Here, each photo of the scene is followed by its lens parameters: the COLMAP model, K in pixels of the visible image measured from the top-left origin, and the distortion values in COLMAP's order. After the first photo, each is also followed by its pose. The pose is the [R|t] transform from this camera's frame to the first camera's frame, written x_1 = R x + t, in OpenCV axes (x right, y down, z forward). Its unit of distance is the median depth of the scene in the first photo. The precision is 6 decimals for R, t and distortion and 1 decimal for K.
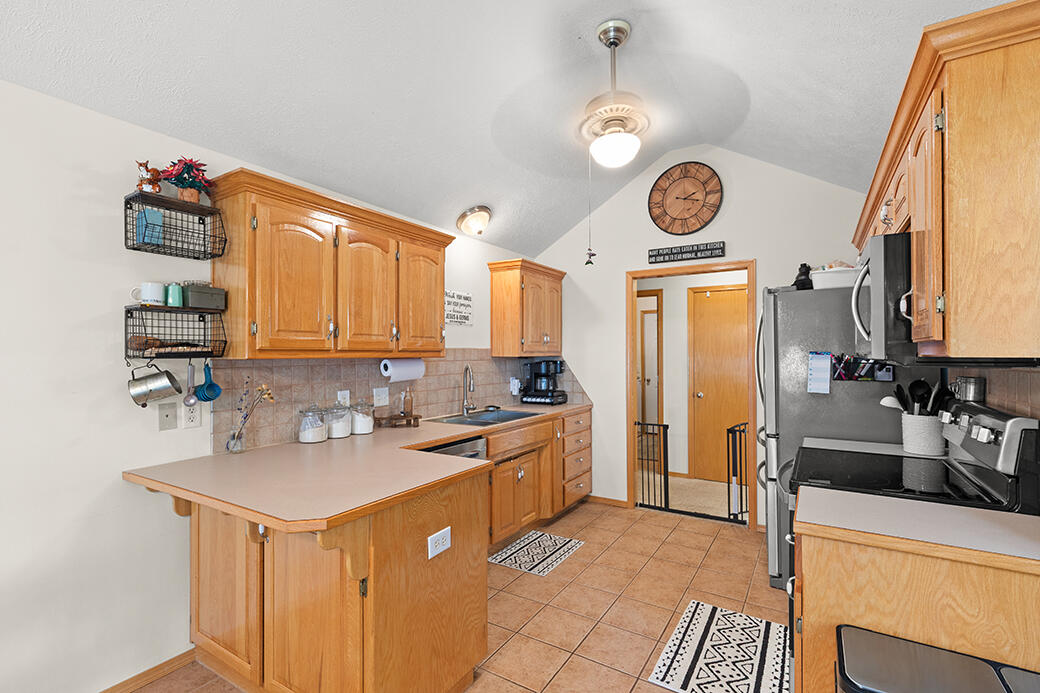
lens RADIAL K [[477.0, 0, 522.0], [0, 477.0, 349.6], [0, 0, 1]] dist [0.010599, -0.002695]
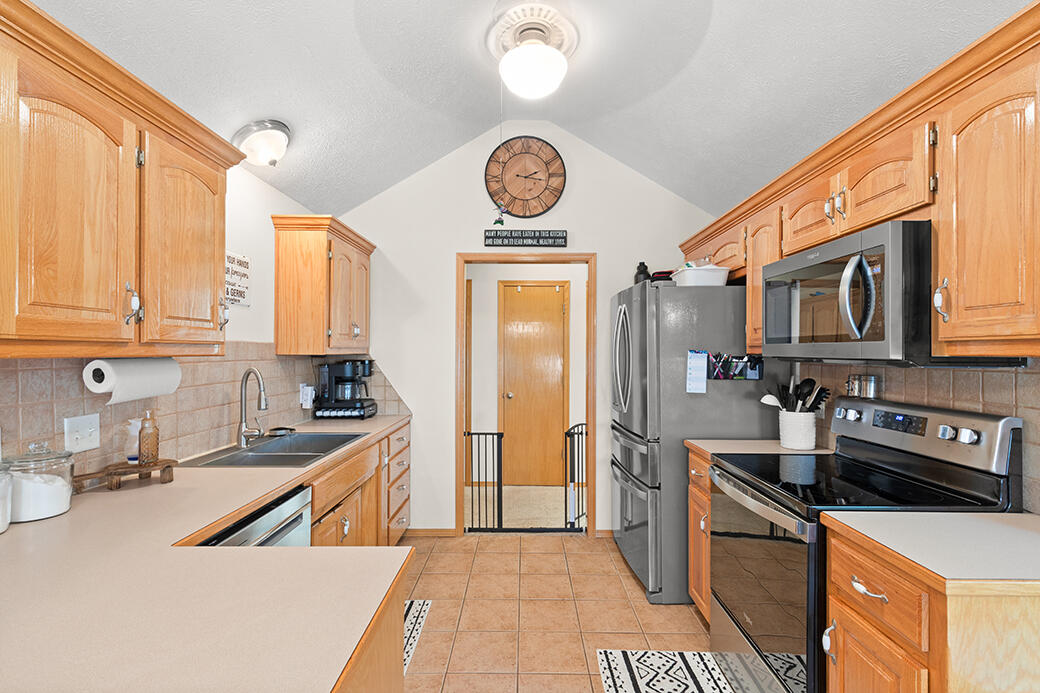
lens RADIAL K [[477.0, 0, 521.8], [0, 477.0, 348.9], [0, 0, 1]] dist [0.010599, -0.002695]
pose [[0.849361, 0.008128, 0.527750, -0.147965], [-0.010070, 0.999949, 0.000806, 0.003224], [-0.527716, -0.005999, 0.849400, 0.280061]]
